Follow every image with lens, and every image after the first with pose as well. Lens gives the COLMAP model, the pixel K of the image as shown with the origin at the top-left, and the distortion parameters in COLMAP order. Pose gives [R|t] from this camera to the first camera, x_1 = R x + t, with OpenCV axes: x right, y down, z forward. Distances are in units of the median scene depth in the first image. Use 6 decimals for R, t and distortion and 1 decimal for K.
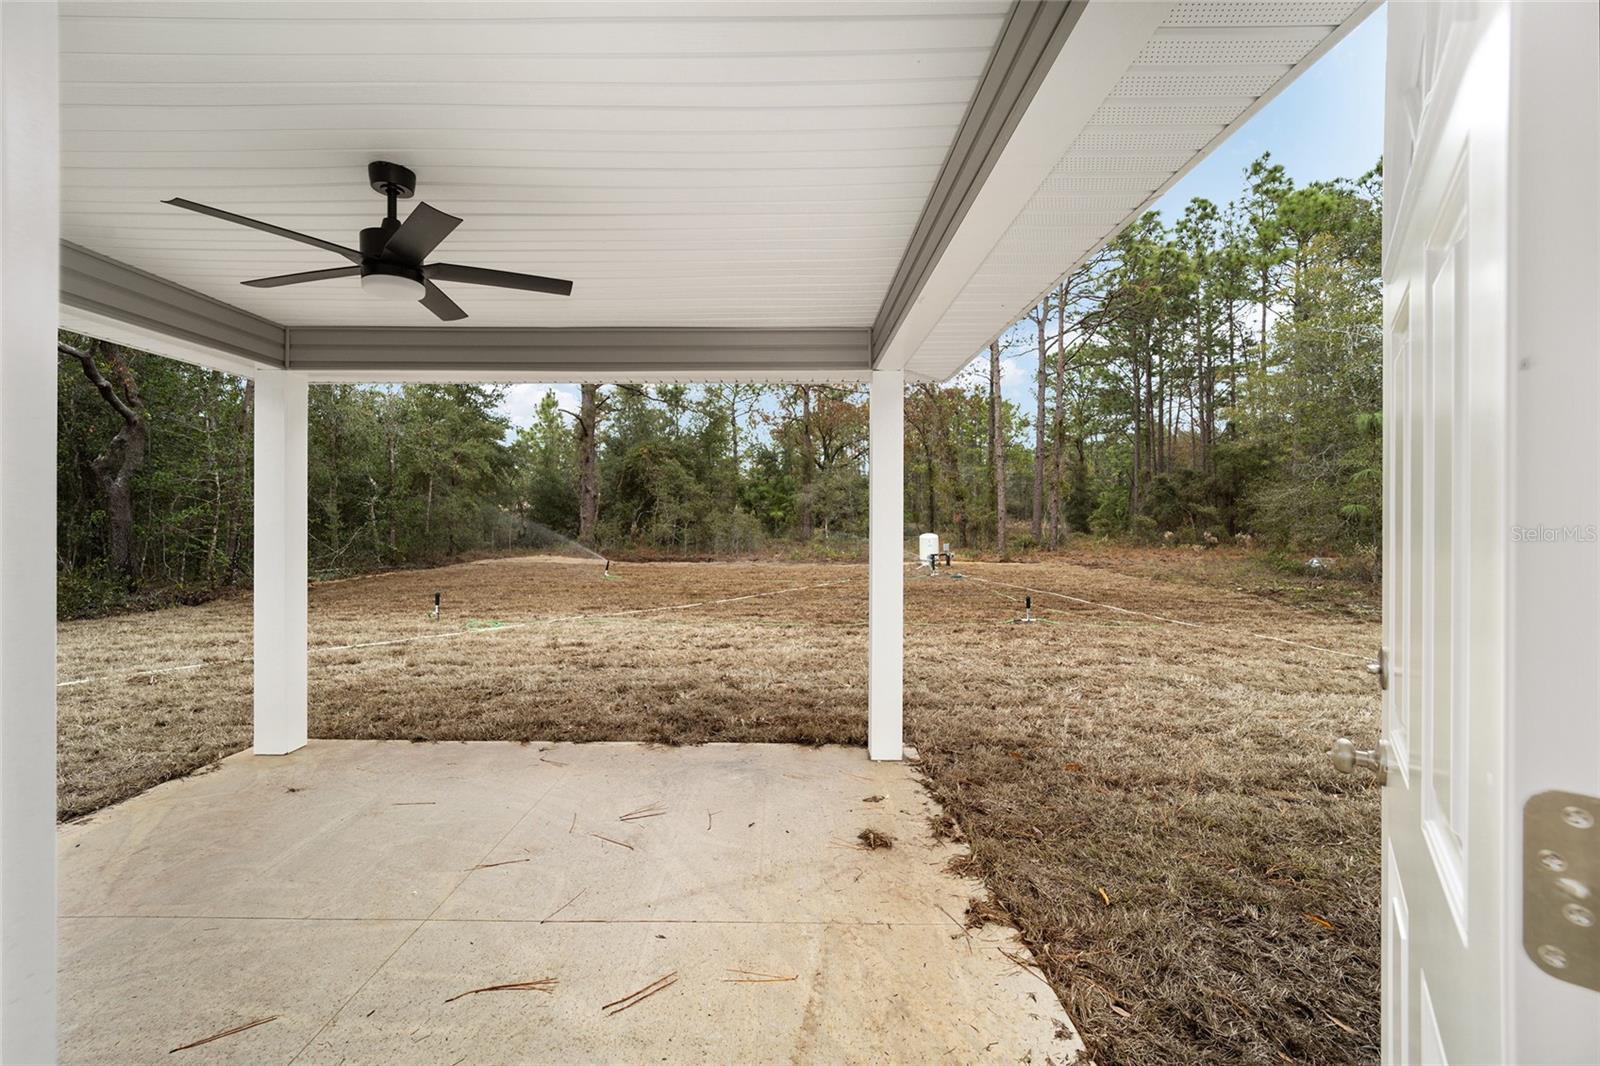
lens RADIAL K [[646.3, 0, 795.0], [0, 646.3, 524.9], [0, 0, 1]] dist [-0.007219, 0.001614]
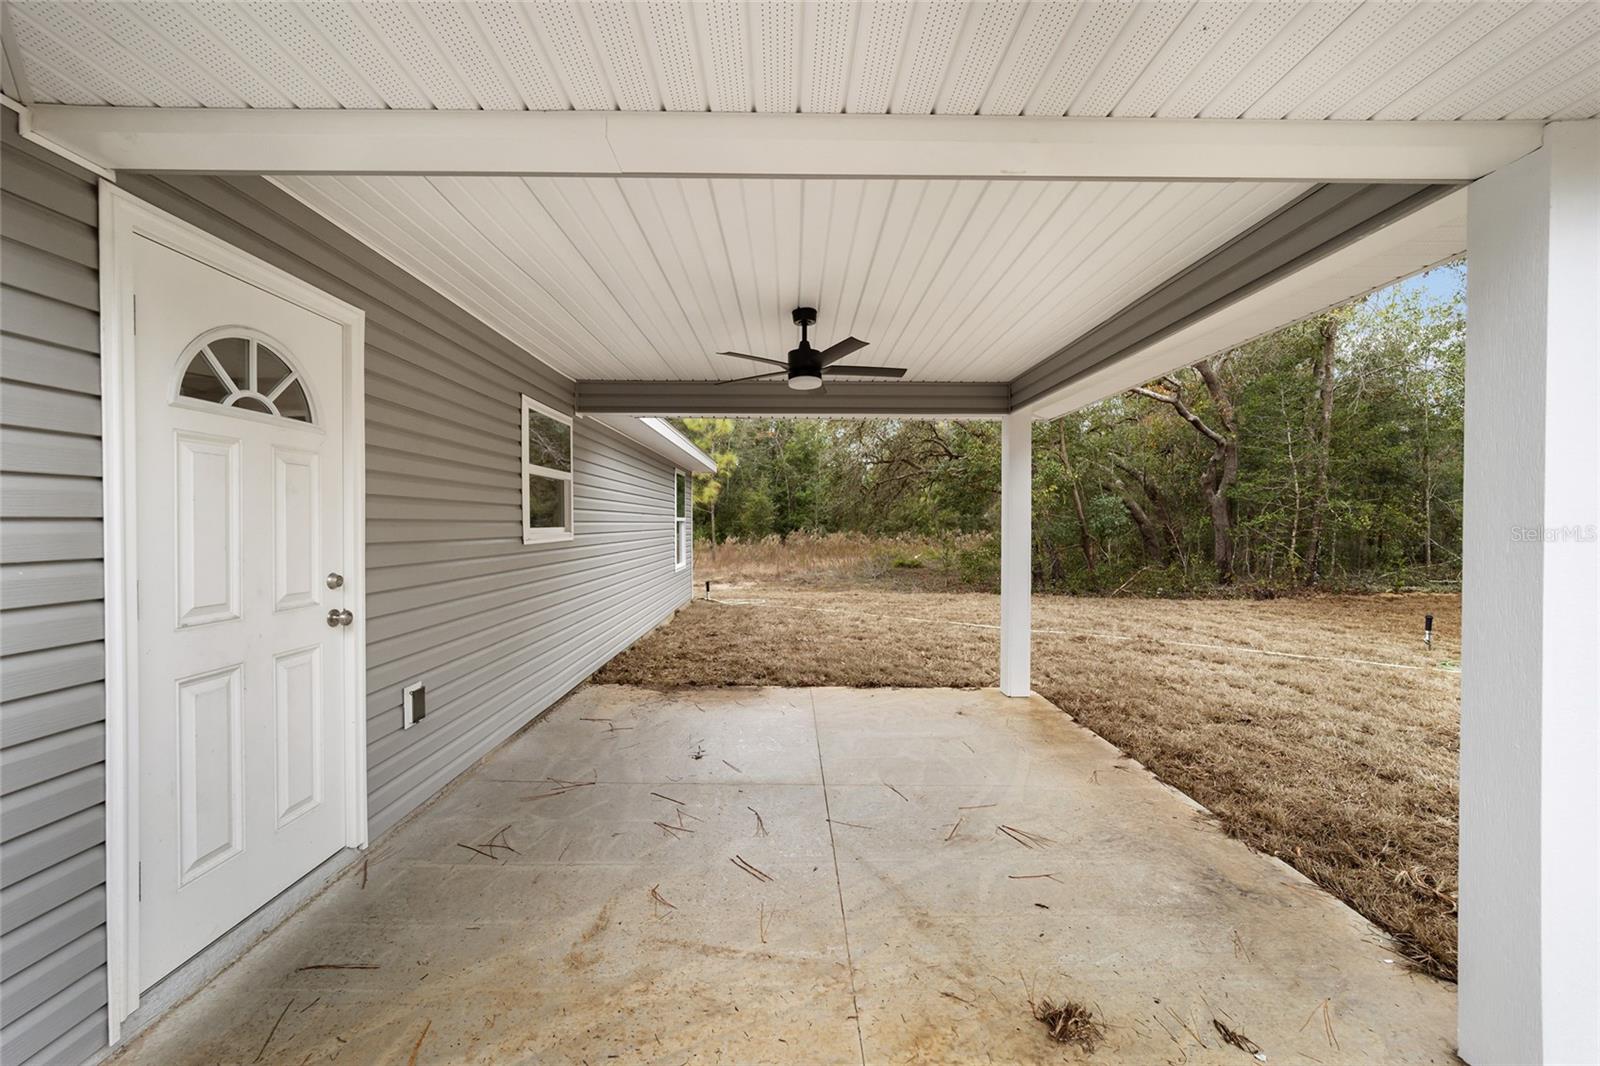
lens RADIAL K [[646.3, 0, 796.0], [0, 646.3, 529.6], [0, 0, 1]] dist [-0.007219, 0.001614]
pose [[0.005042, 0.004961, -0.999975, 0.531555], [-0.004466, 0.999978, 0.004939, -0.000427], [0.999977, 0.004441, 0.005064, 0.509915]]
